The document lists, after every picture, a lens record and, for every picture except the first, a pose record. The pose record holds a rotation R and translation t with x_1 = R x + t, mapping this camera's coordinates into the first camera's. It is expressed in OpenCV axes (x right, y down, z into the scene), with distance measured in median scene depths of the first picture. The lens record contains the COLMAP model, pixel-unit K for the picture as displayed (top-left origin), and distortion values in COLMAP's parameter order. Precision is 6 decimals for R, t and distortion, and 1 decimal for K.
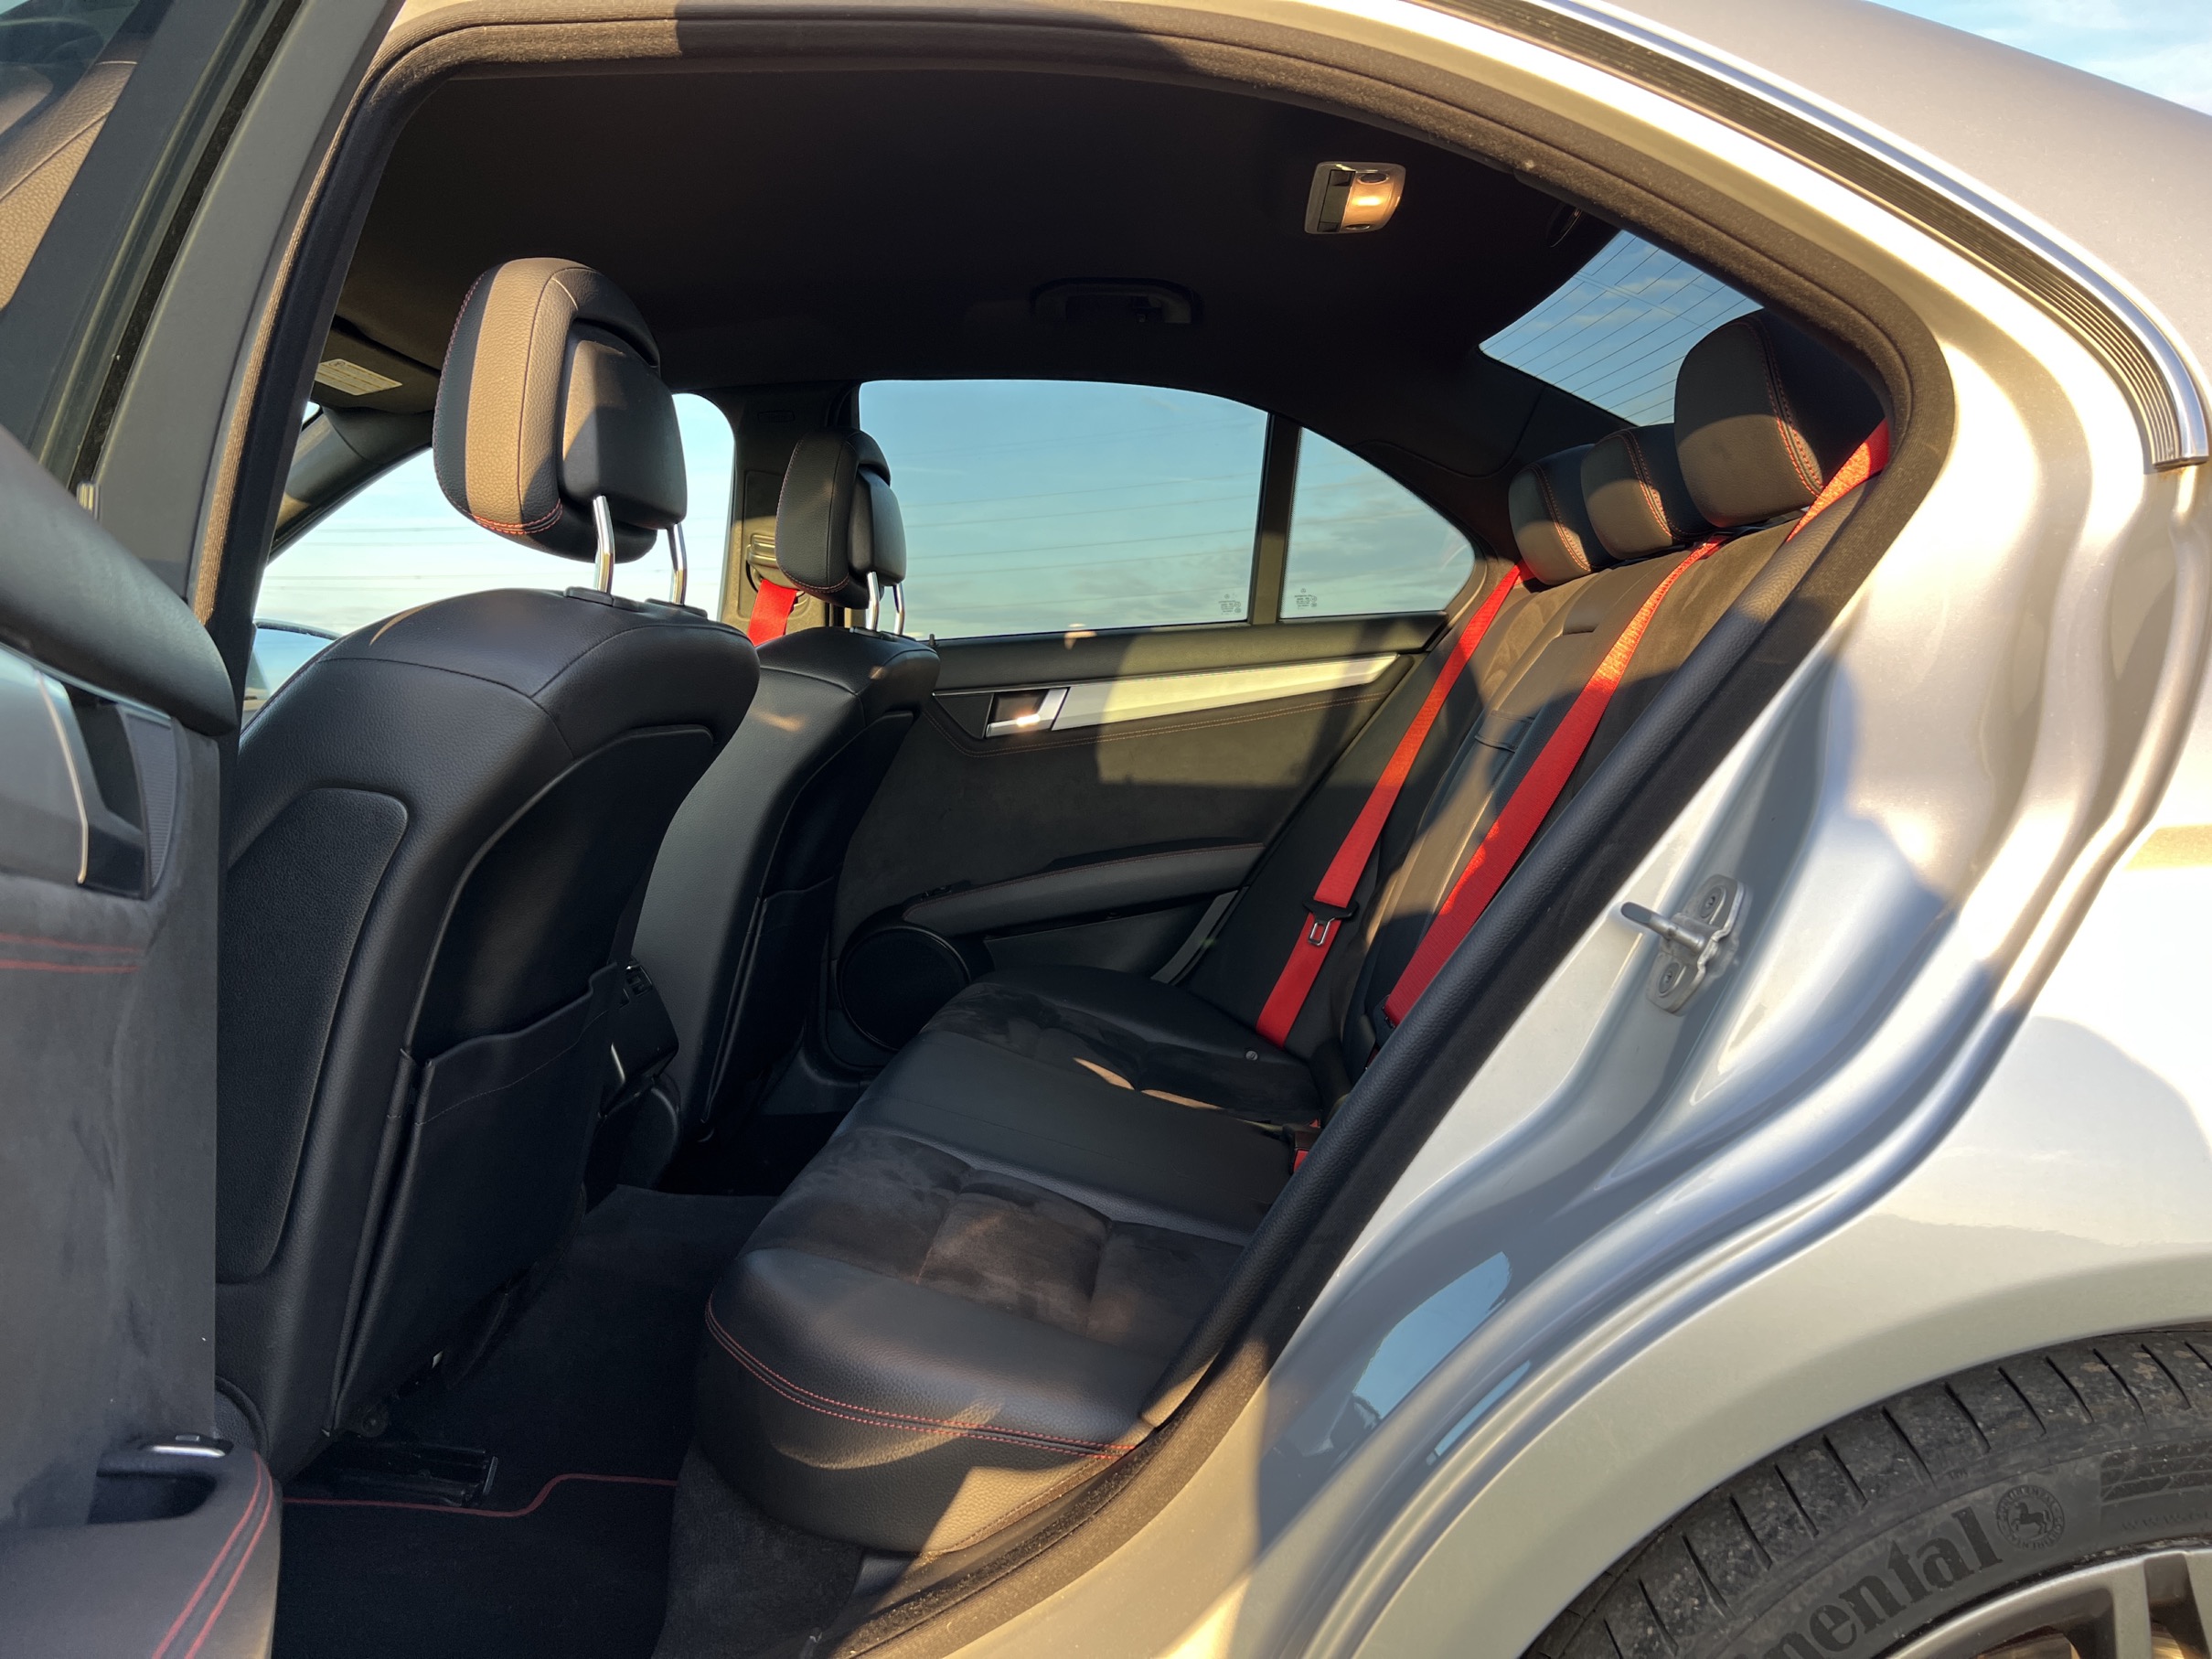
lens RADIAL K [[1677.4, 0, 1113.1], [0, 1677.4, 833.4], [0, 0, 1]] dist [0.047466, -0.047589]
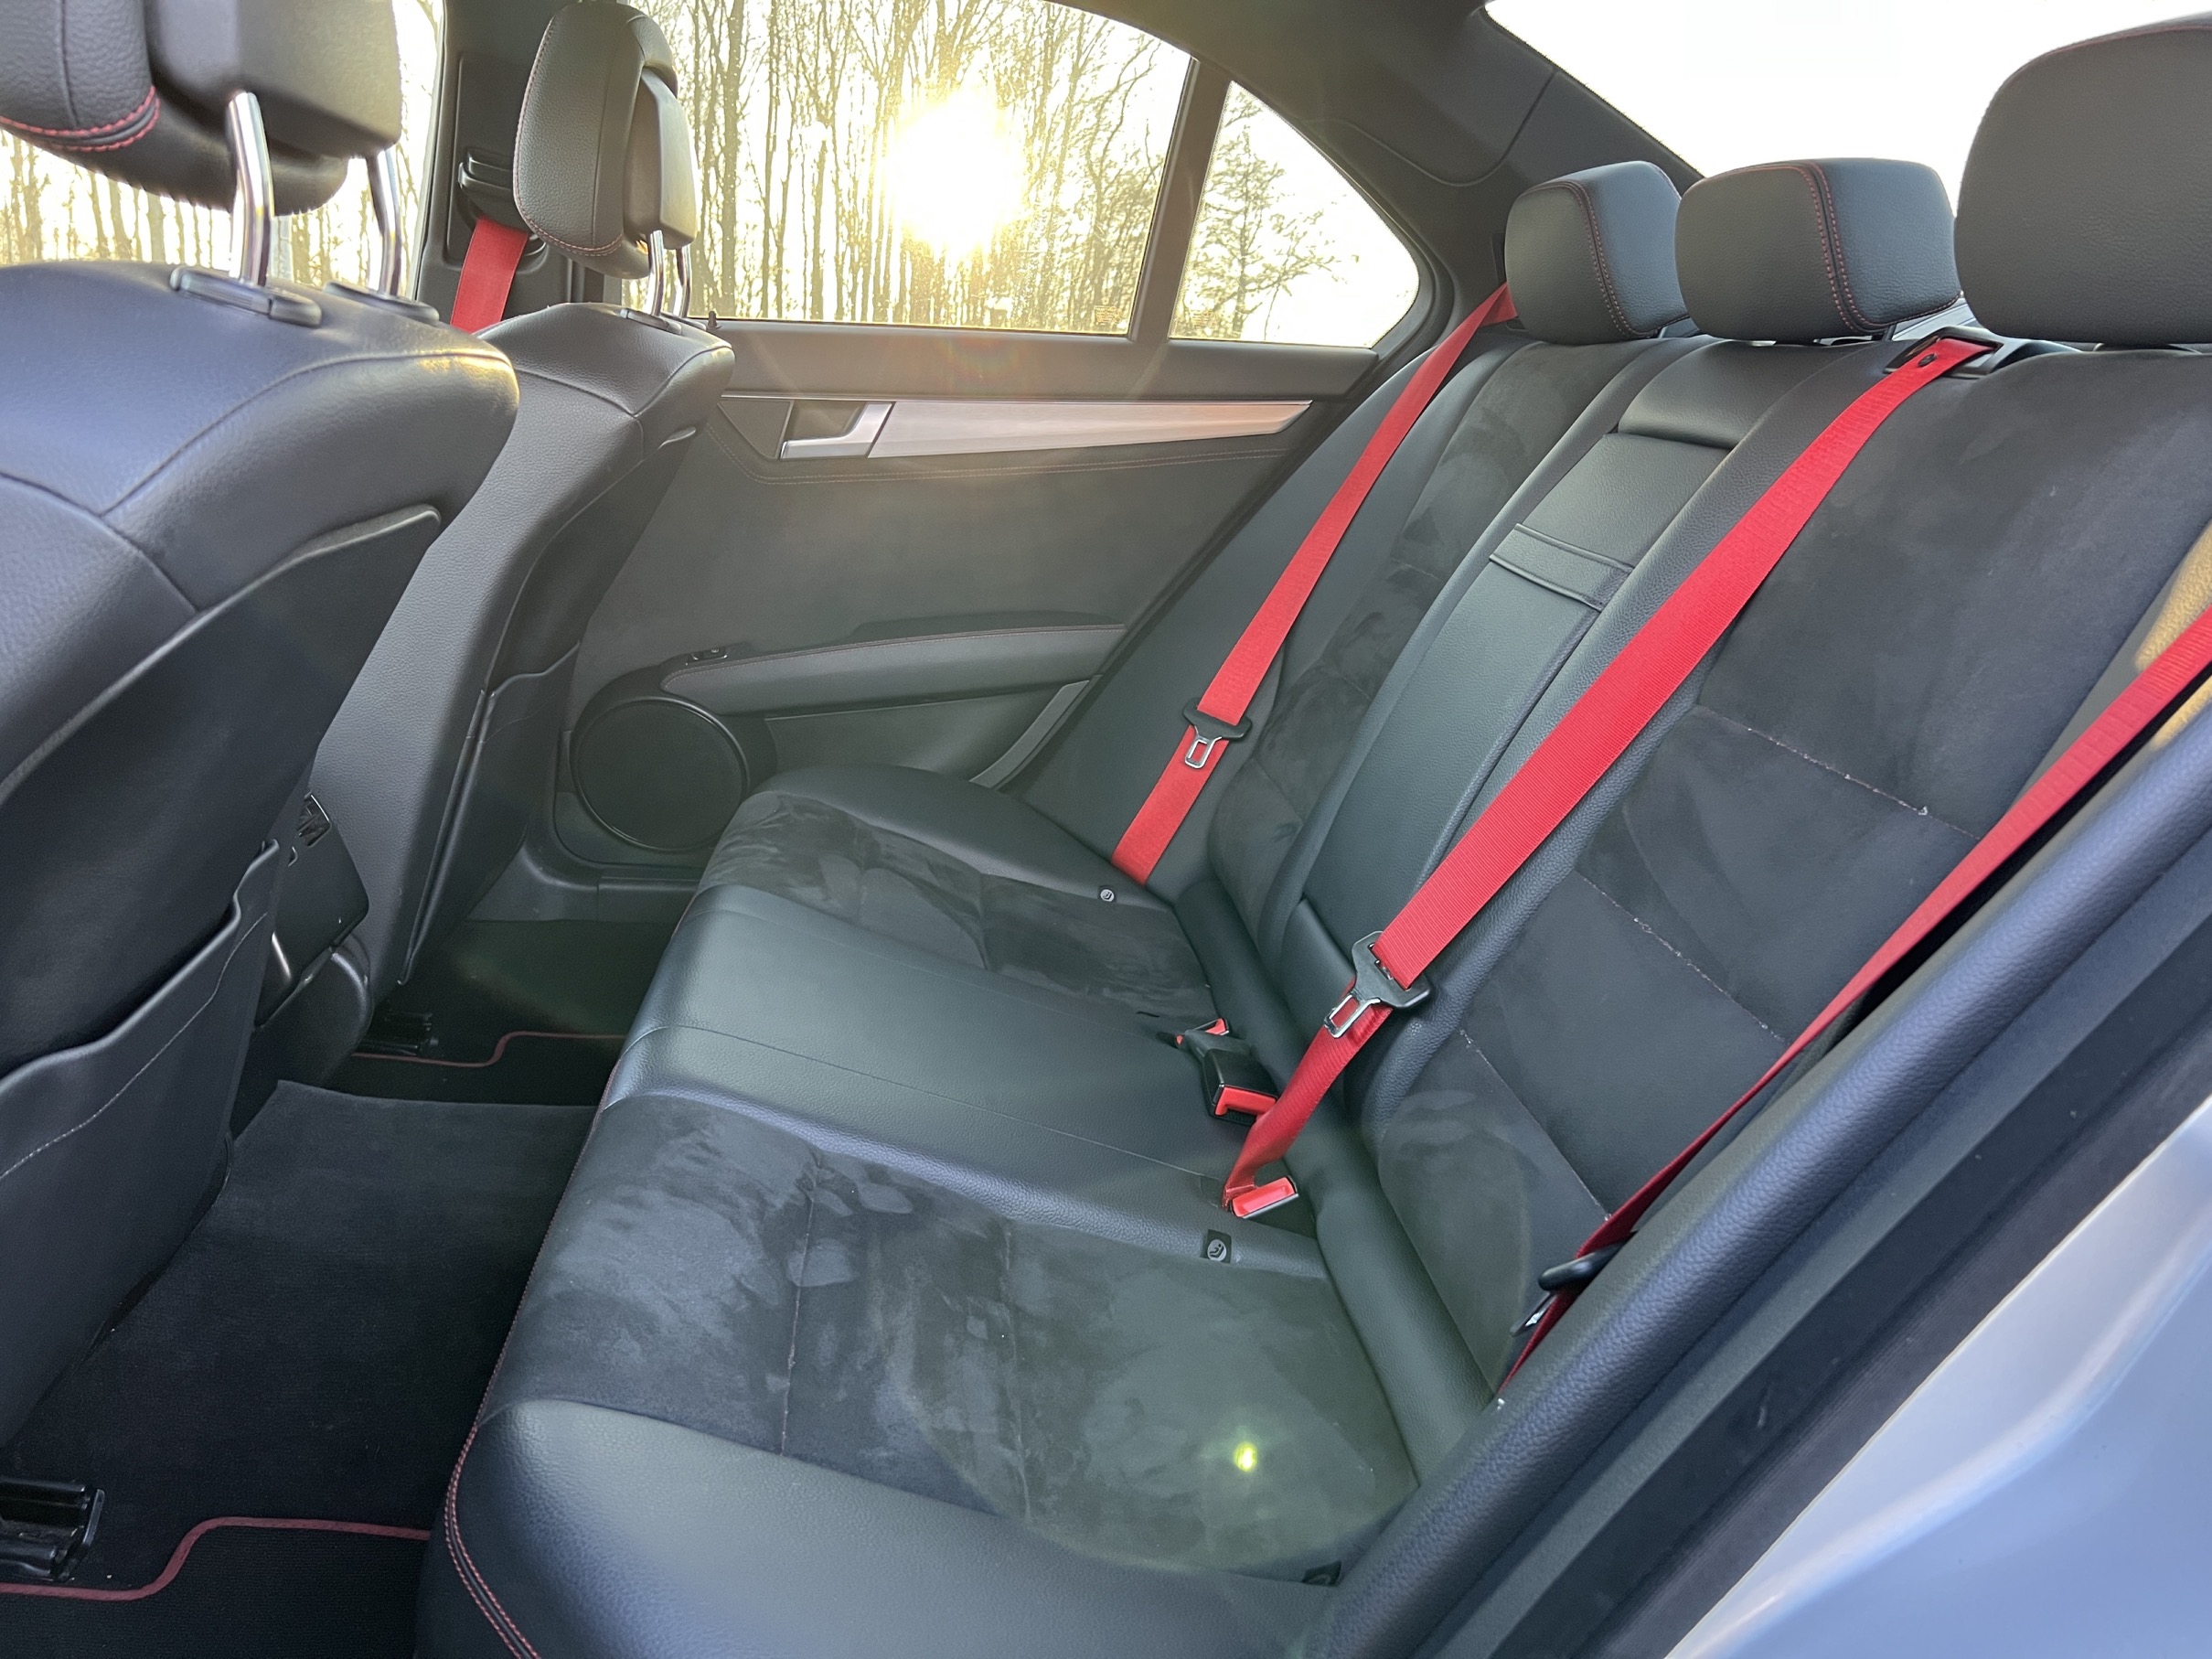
lens RADIAL K [[1677.4, 0, 1095.1], [0, 1677.4, 819.0], [0, 0, 1]] dist [0.047466, -0.047589]
pose [[0.983333, 0.046152, 0.175856, -0.069047], [-0.078472, 0.980249, 0.181530, -0.052060], [-0.164005, -0.192304, 0.967534, 0.219984]]
